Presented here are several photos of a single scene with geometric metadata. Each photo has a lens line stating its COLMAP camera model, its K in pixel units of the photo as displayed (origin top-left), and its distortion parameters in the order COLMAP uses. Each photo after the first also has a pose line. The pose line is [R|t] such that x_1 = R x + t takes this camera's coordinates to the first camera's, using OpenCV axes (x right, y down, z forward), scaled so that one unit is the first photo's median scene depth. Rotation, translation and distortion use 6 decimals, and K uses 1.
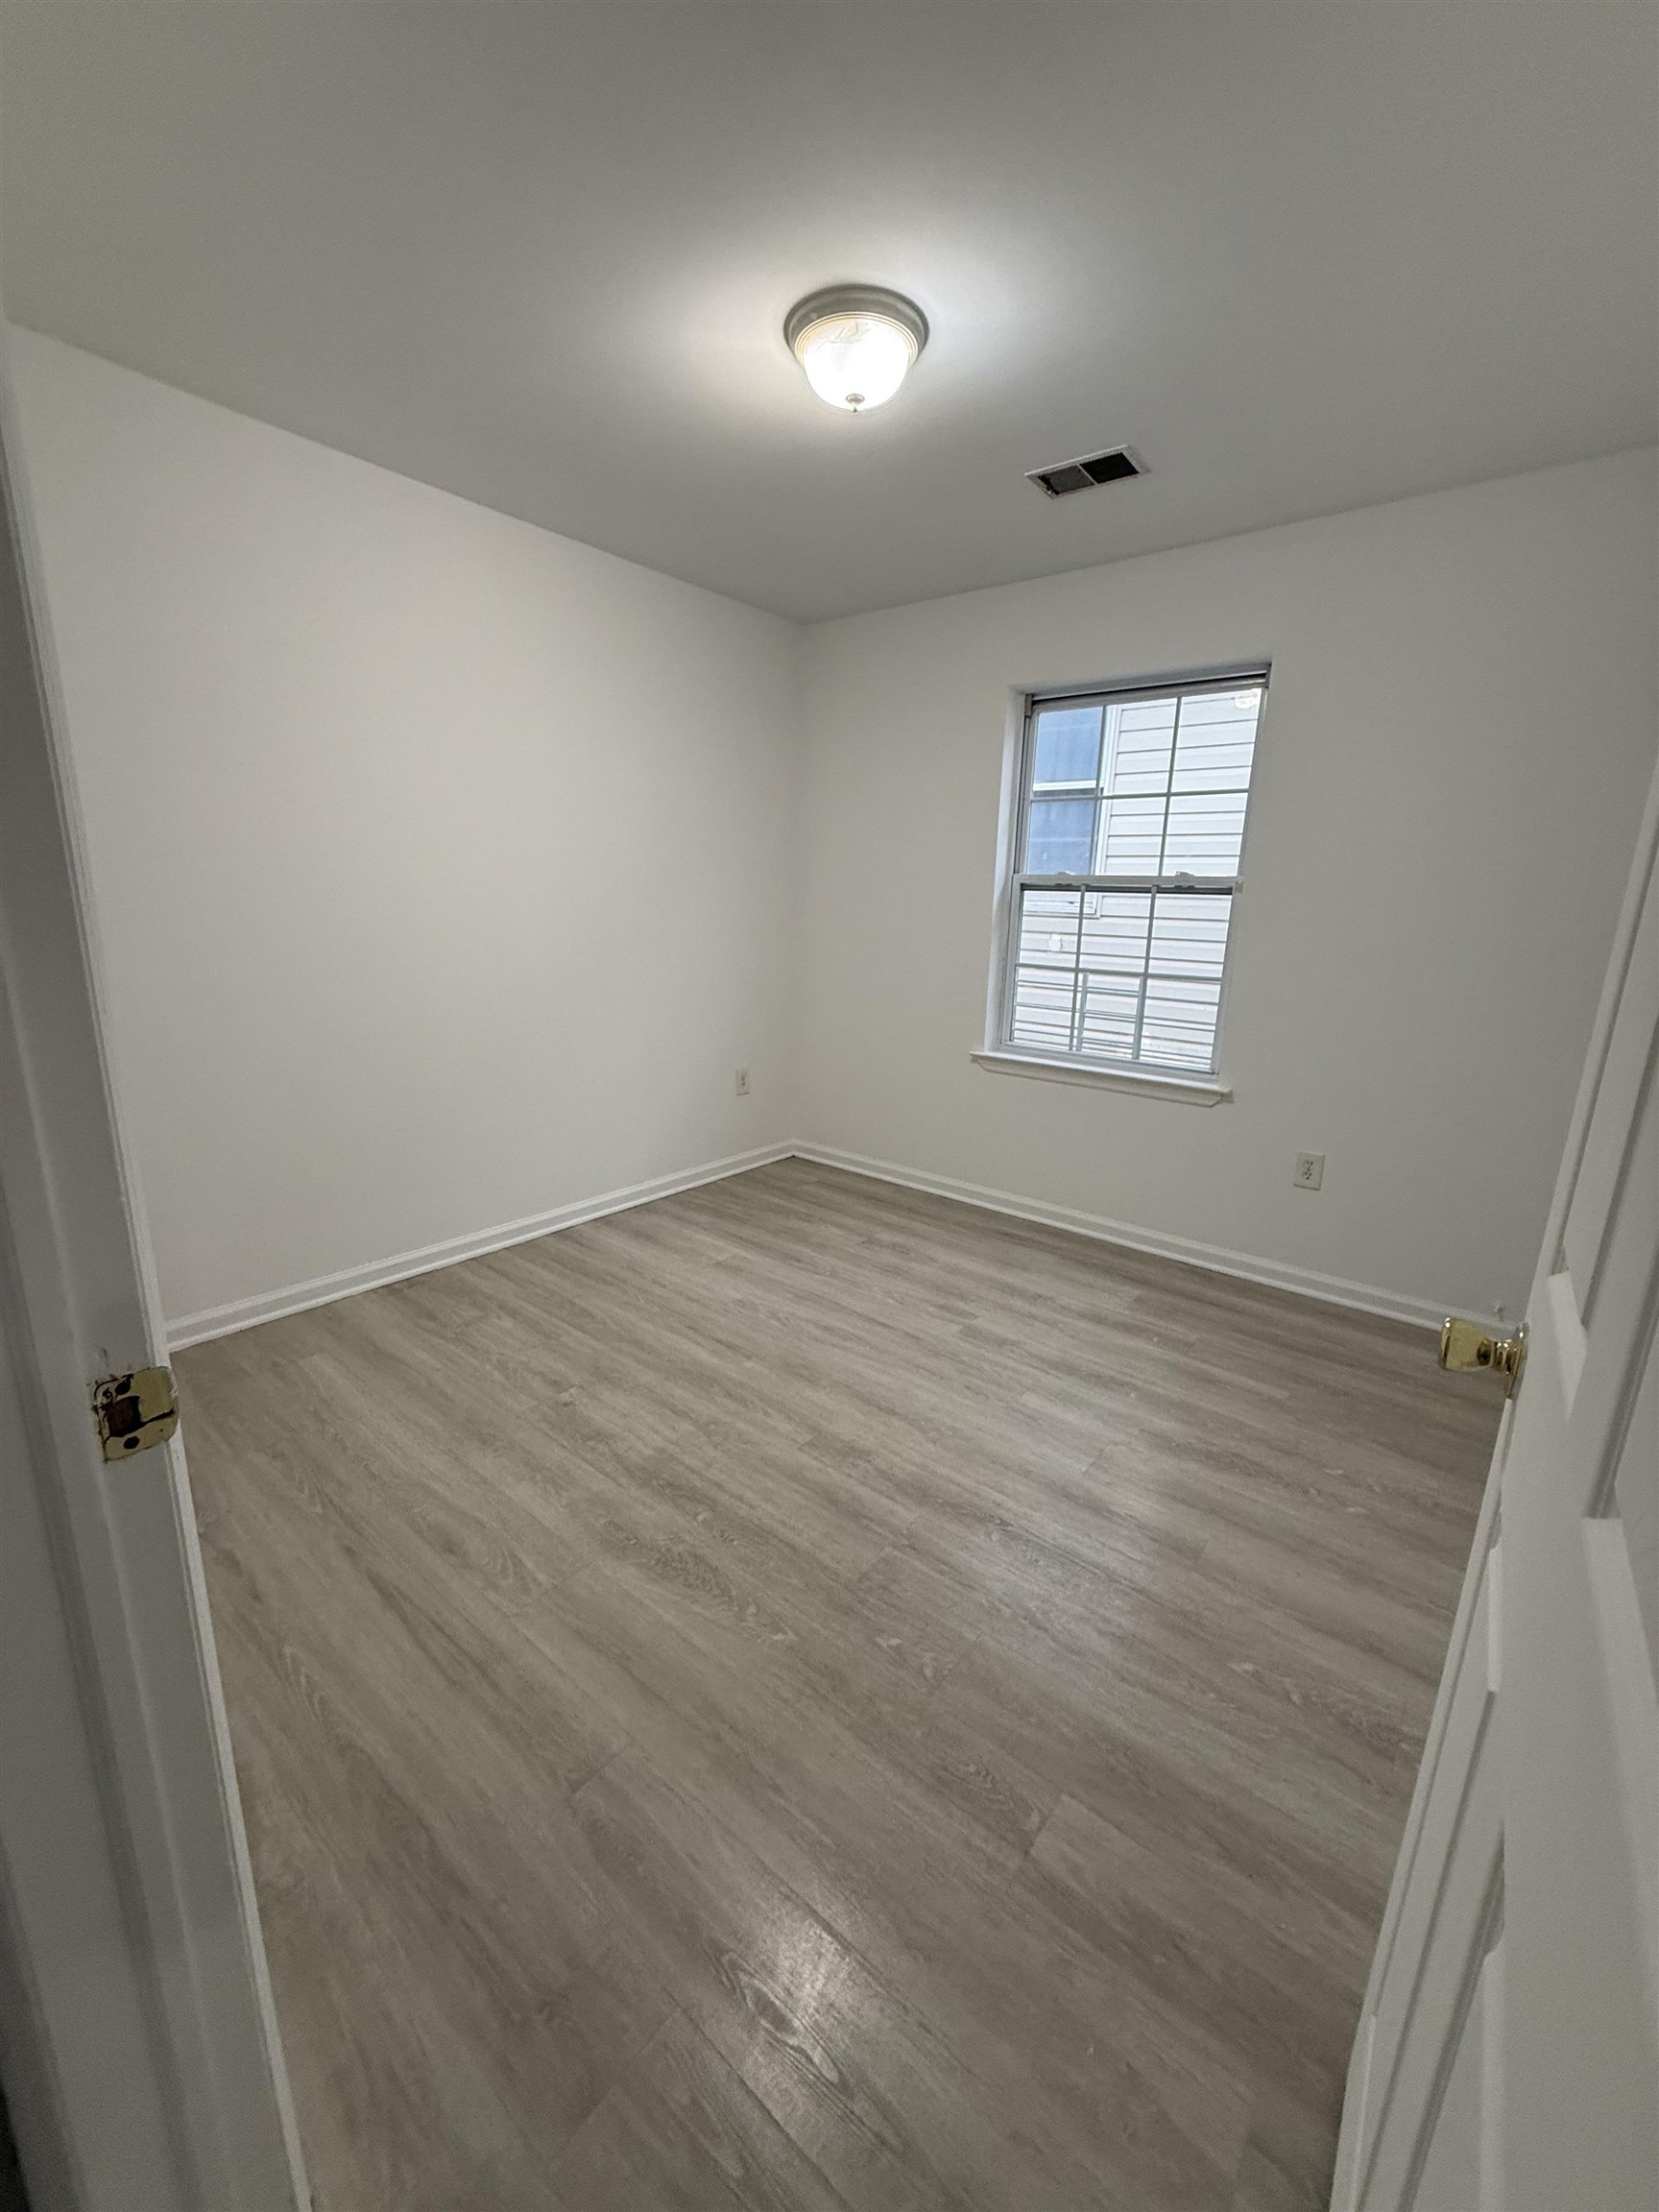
lens RADIAL K [[884.8, 0, 830.9], [0, 884.8, 1073.5], [0, 0, 1]] dist [-0.000711, -0.000076]
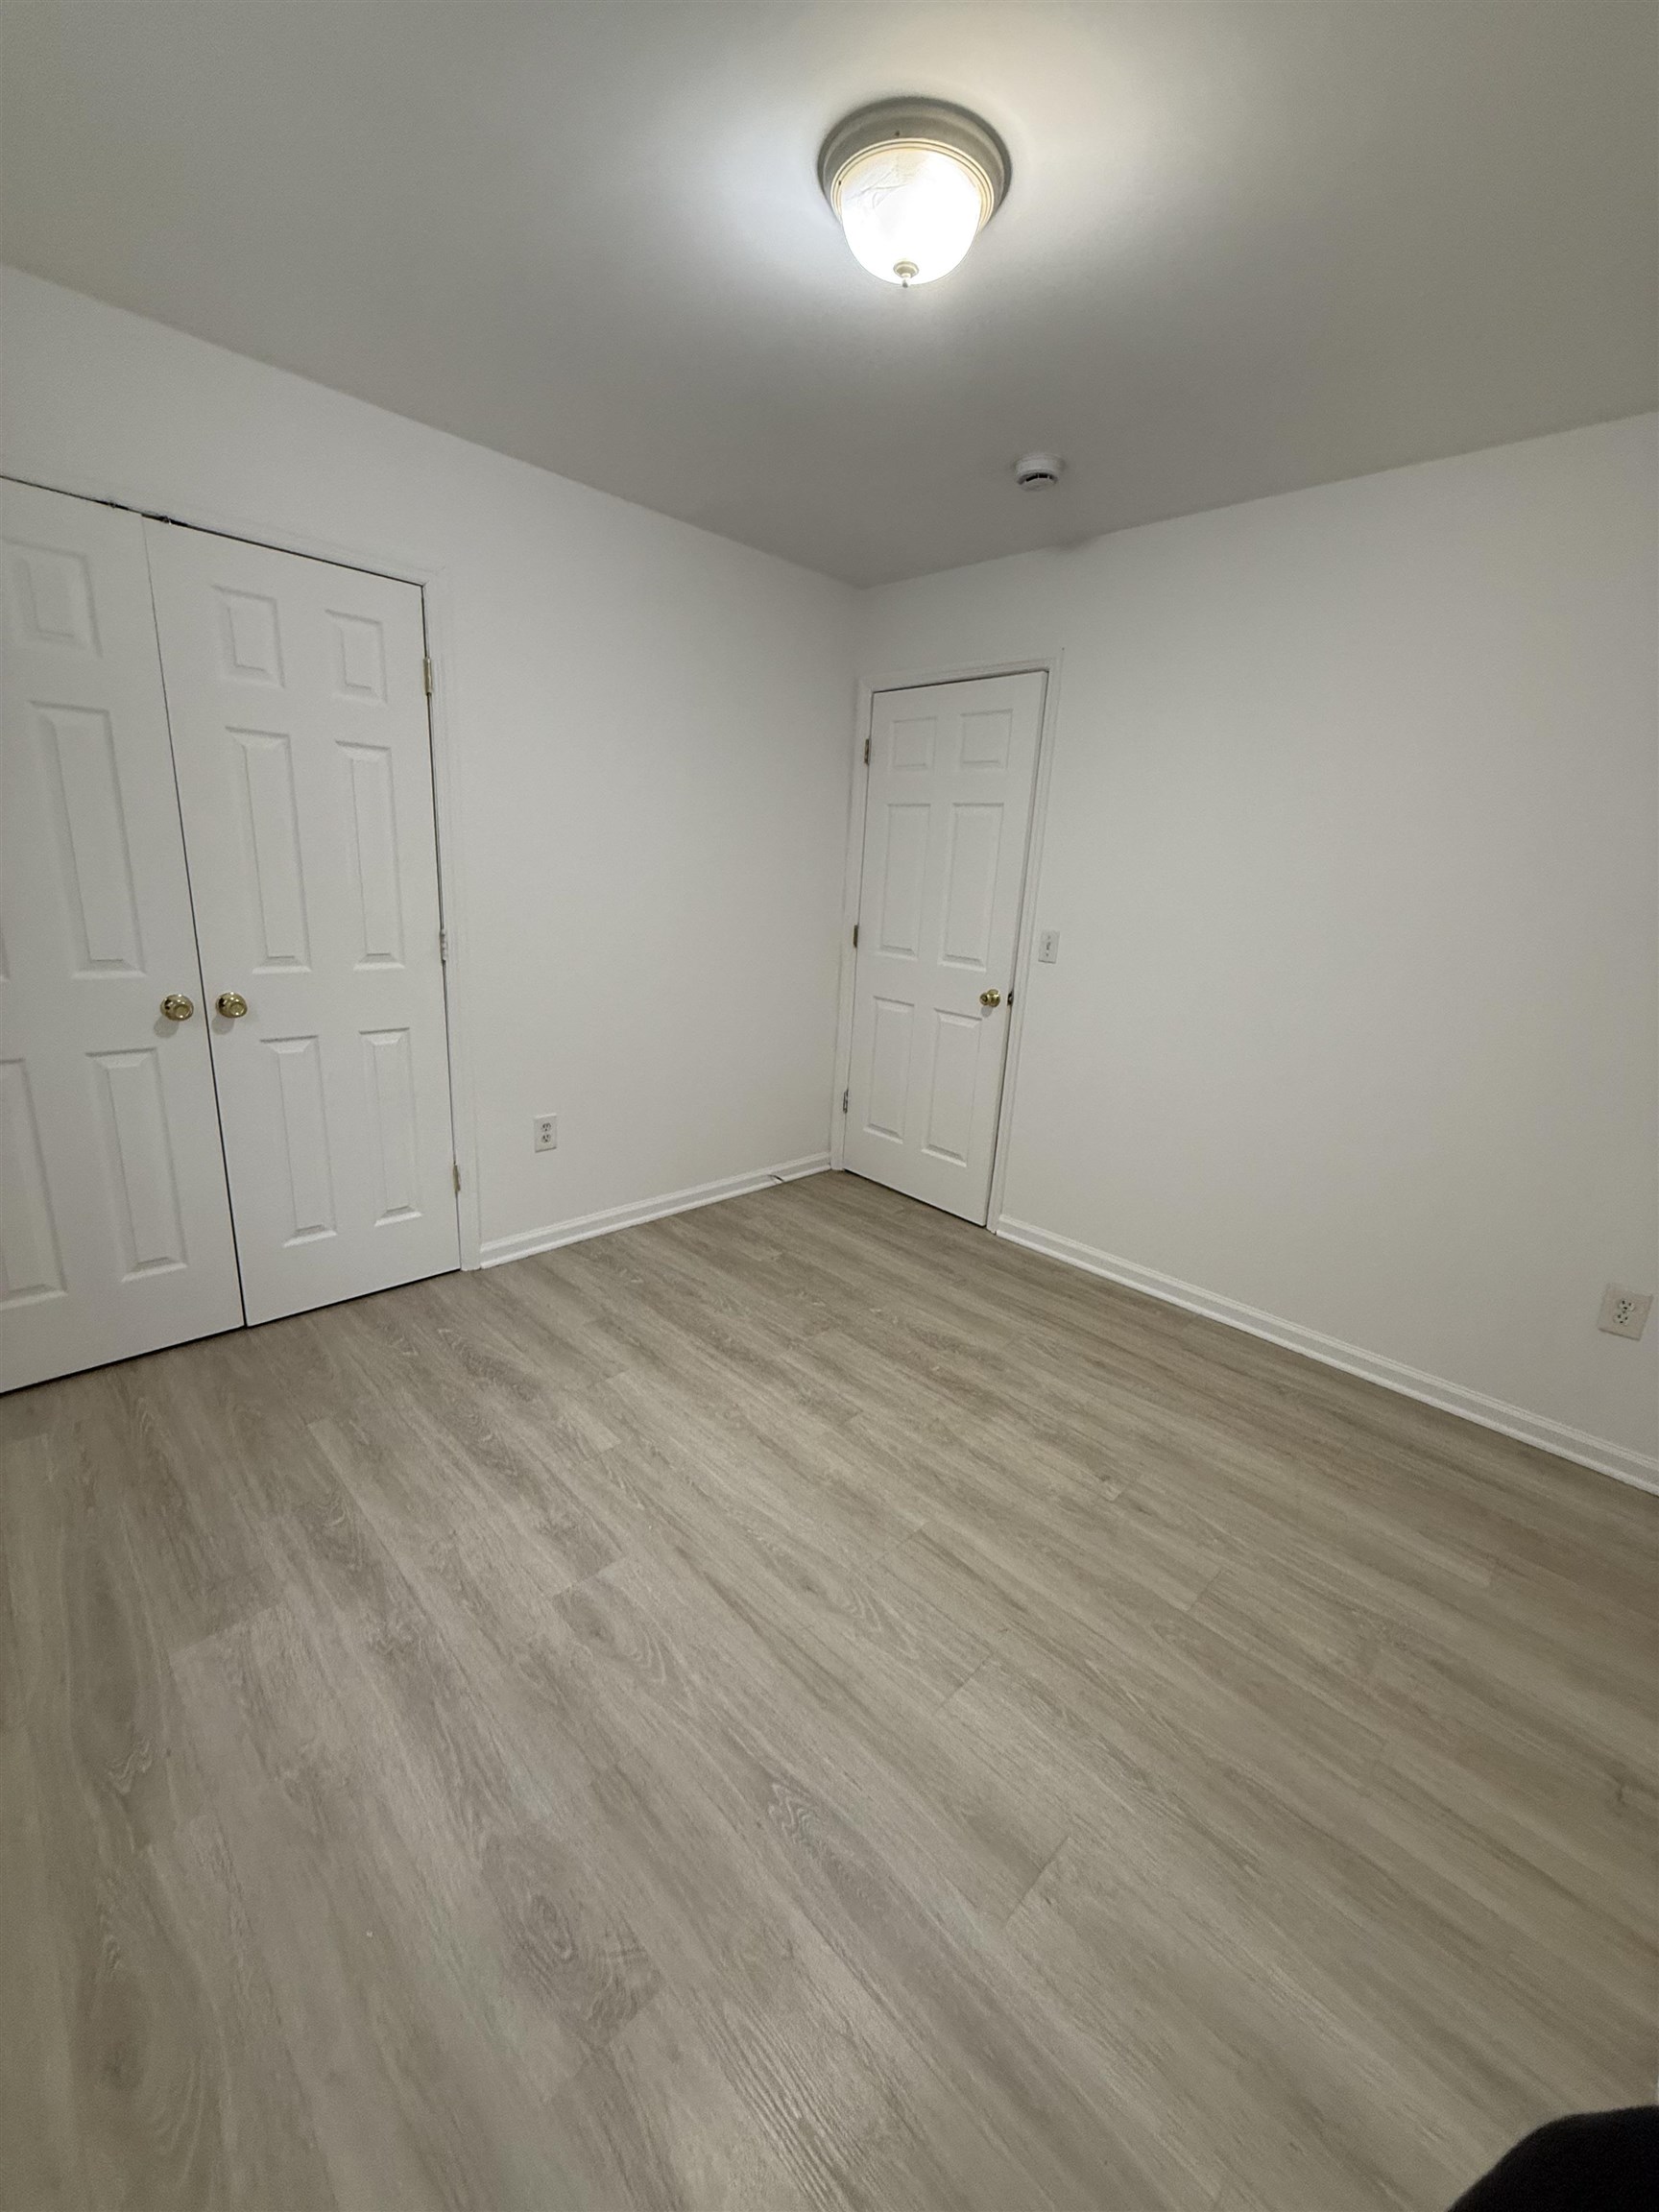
lens RADIAL K [[878.2, 0, 839.0], [0, 878.2, 1103.7], [0, 0, 1]] dist [-0.001325, -0.000281]
pose [[-0.991514, -0.111432, 0.066958, -0.036023], [-0.068860, 0.887037, 0.456534, -0.387824], [-0.110267, 0.448049, -0.887183, 1.687965]]
